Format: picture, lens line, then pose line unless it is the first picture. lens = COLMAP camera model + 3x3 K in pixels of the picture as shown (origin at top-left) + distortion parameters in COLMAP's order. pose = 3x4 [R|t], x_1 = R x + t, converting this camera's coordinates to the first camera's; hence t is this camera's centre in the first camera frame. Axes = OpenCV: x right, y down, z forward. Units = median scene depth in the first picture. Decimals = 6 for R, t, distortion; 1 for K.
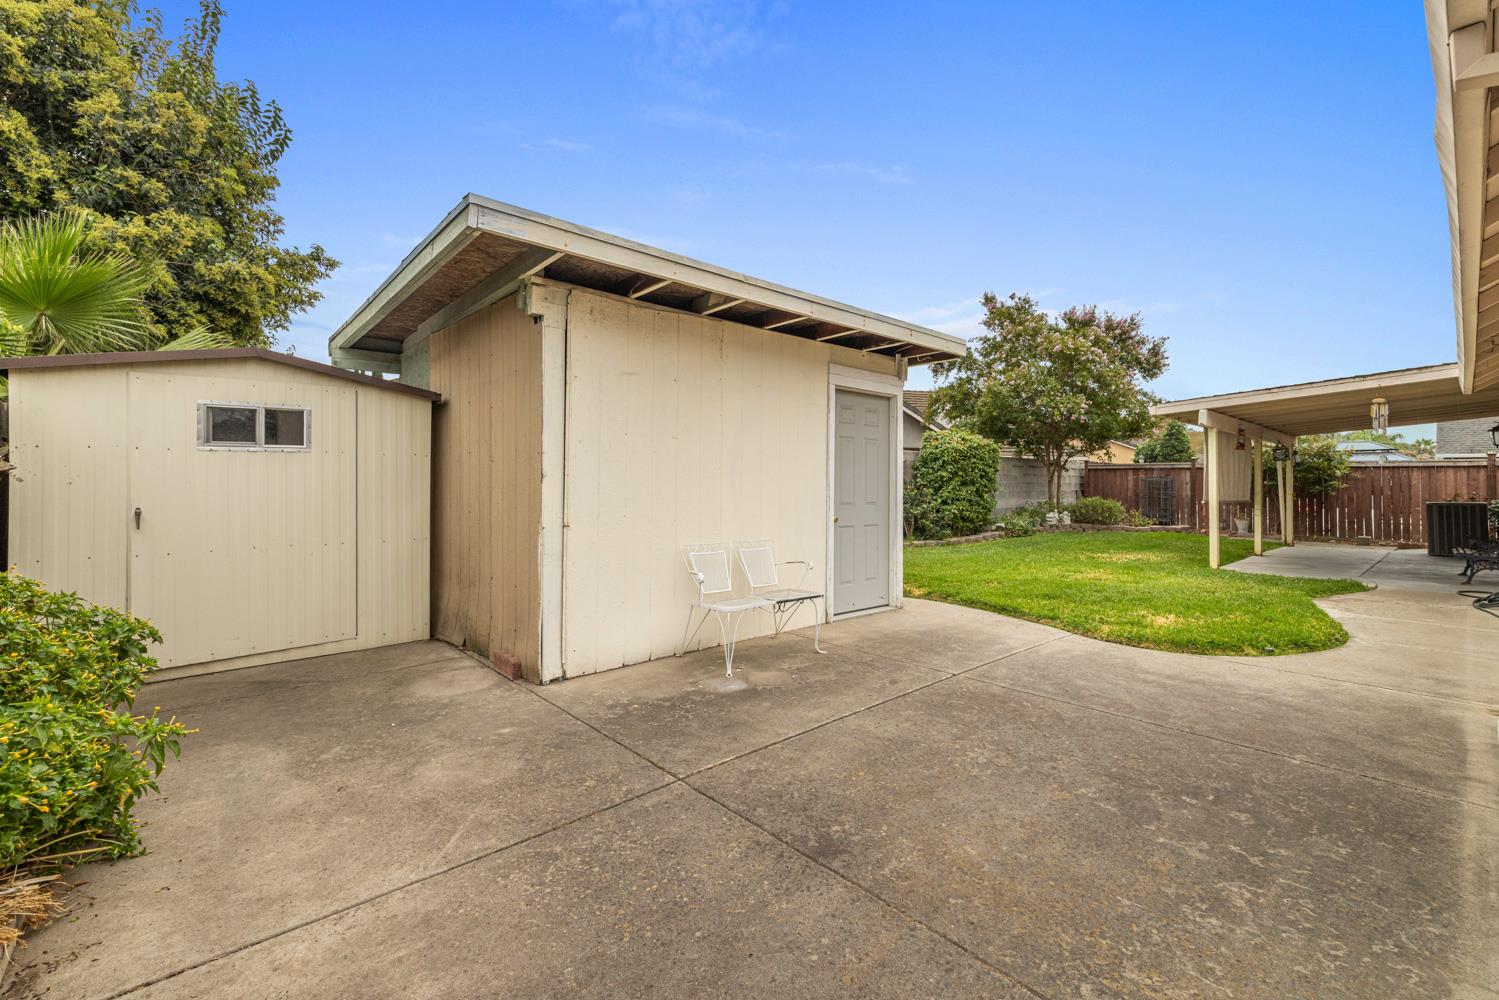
lens RADIAL K [[627.5, 0, 756.9], [0, 627.5, 465.2], [0, 0, 1]] dist [0.000608, -0.000218]
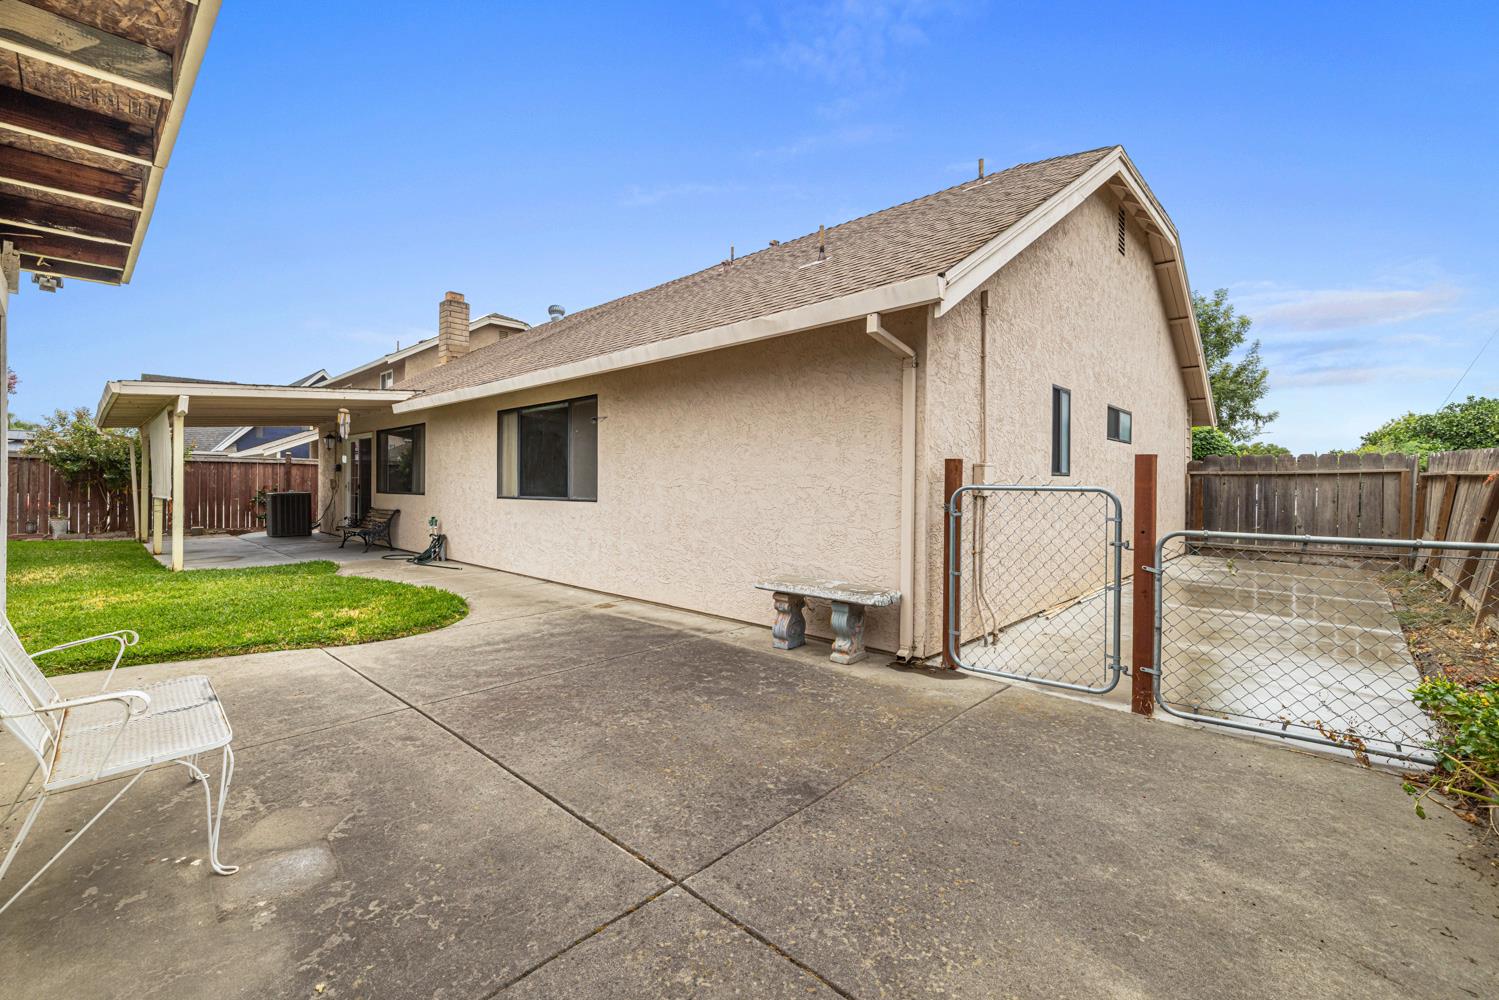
lens RADIAL K [[627.5, 0, 726.5], [0, 627.5, 489.4], [0, 0, 1]] dist [0.000608, -0.000218]
pose [[-0.050711, -0.017941, 0.998552, -0.638055], [-0.033651, 0.999302, 0.016245, 0.013536], [-0.998146, -0.032779, -0.051279, 0.735637]]
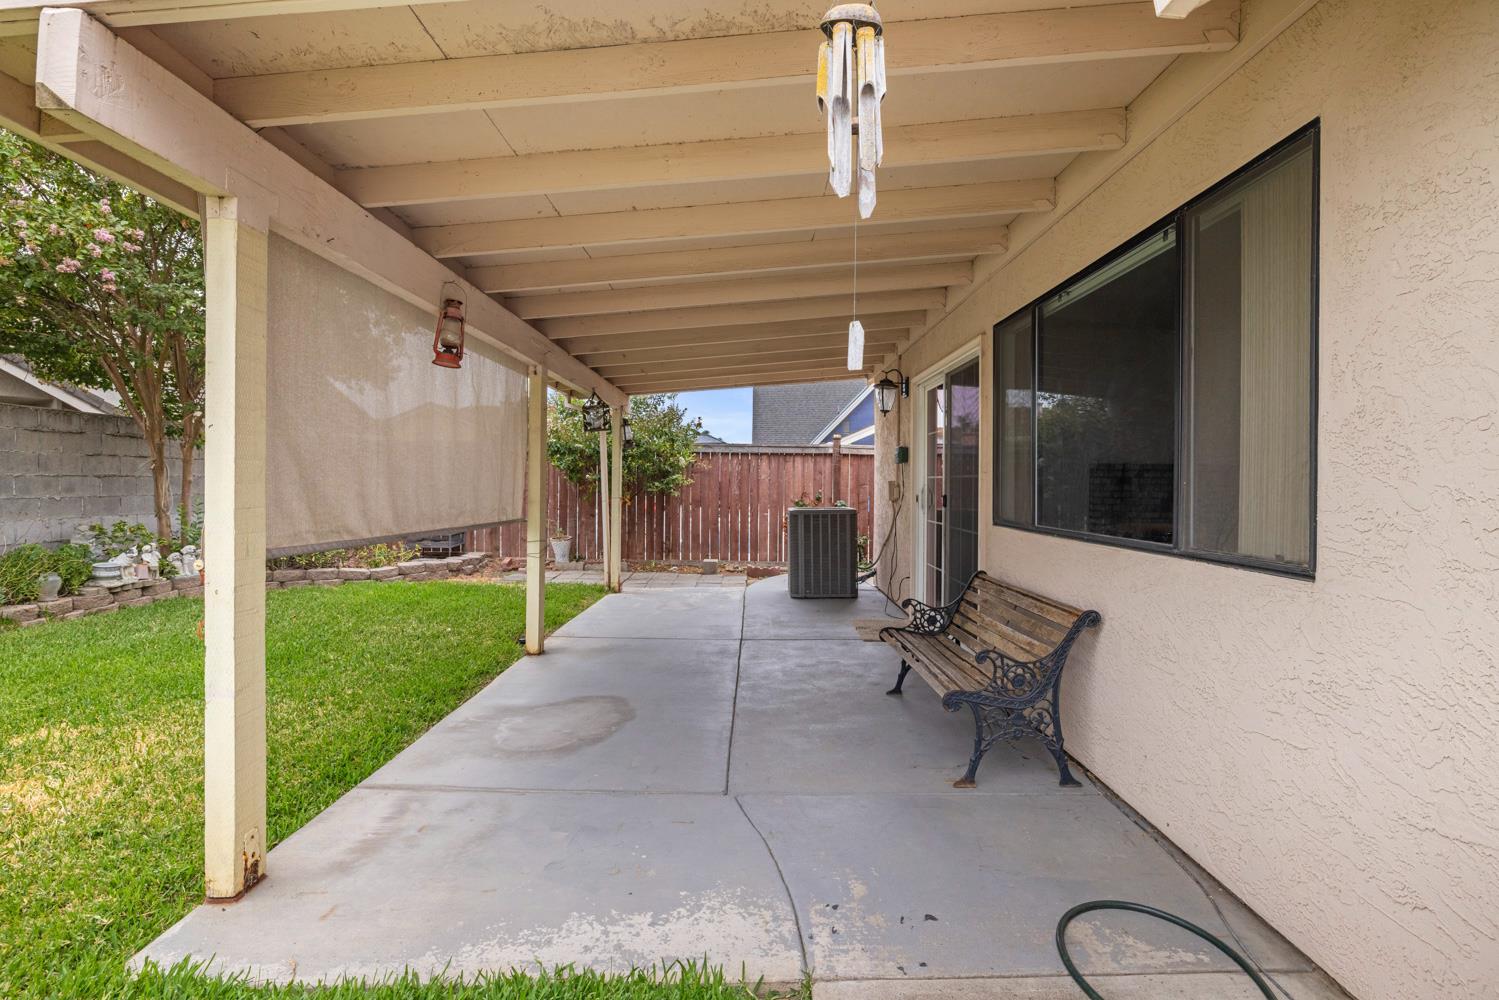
lens RADIAL K [[754.7, 0, 749.3], [0, 754.7, 488.6], [0, 0, 1]] dist [0.029226, 0.000730]
pose [[0.671173, -0.009635, 0.741238, 1.894489], [-0.021352, 0.999249, 0.032322, 0.063945], [-0.740993, -0.037521, 0.670464, 2.042122]]
